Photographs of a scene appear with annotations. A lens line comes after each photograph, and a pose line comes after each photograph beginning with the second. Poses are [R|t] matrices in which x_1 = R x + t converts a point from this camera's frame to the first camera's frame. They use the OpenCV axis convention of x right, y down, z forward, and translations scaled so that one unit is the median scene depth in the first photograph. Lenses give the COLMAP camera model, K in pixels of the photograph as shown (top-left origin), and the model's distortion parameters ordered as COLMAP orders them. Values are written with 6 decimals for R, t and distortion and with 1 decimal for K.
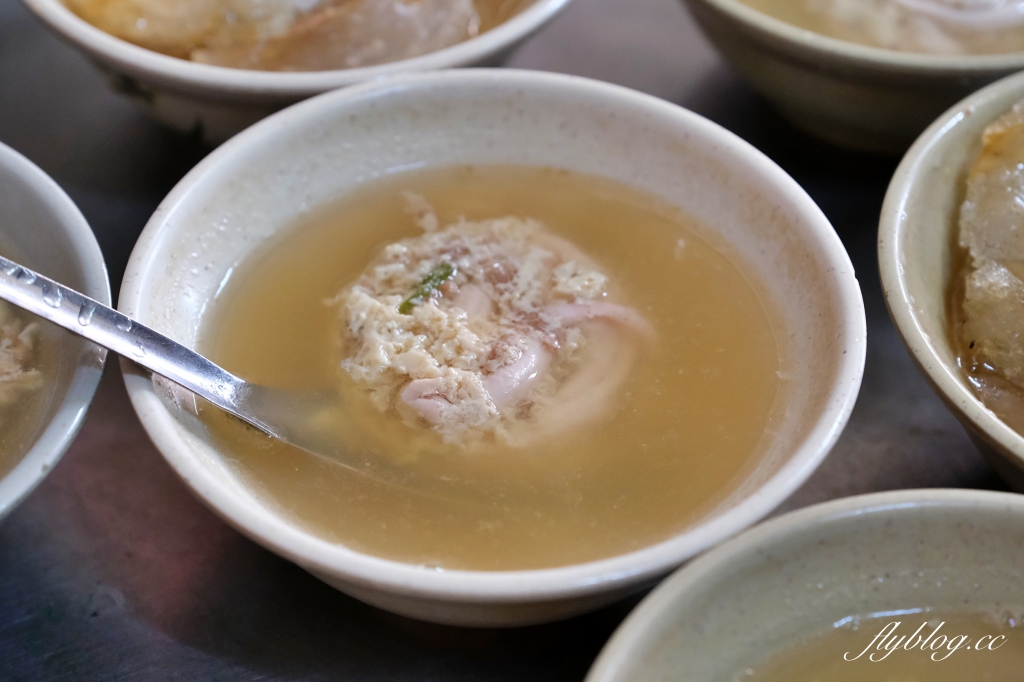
lens RADIAL K [[2545.2, 0, 511.6], [0, 2545.2, 340.0], [0, 0, 1]] dist [0.071842, 0.000000]
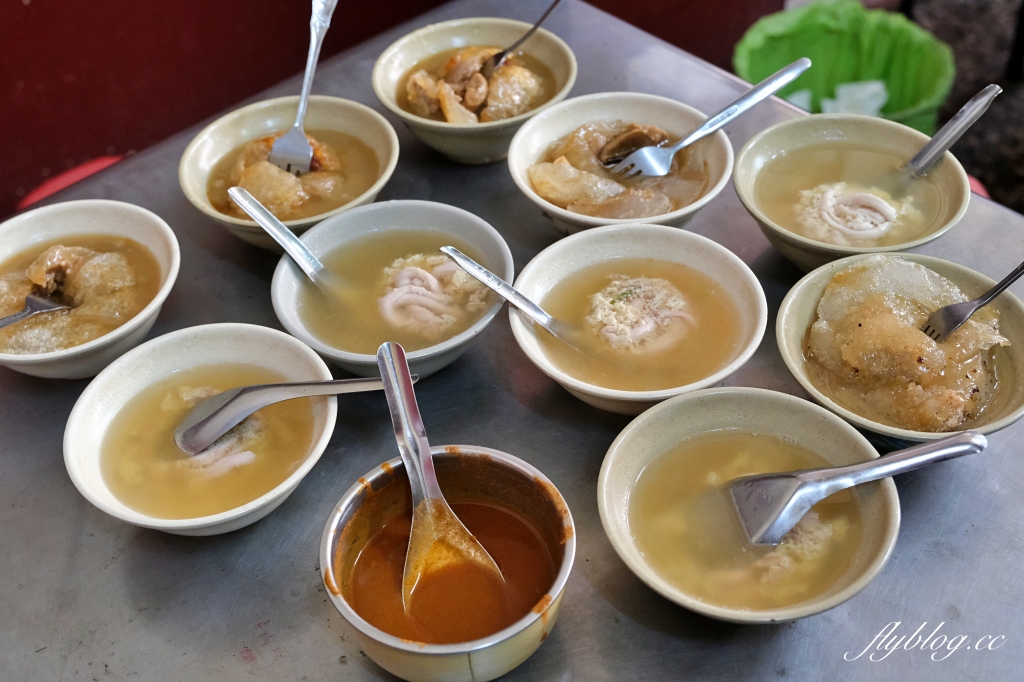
lens RADIAL K [[1195.5, 0, 512.7], [0, 1195.5, 341.7], [0, 0, 1]] dist [-0.003706, 0.000000]
pose [[0.957919, 0.162606, -0.236538, 0.178376], [-0.162821, 0.986477, 0.018762, 0.024465], [0.236390, 0.020541, 0.971441, -0.345645]]
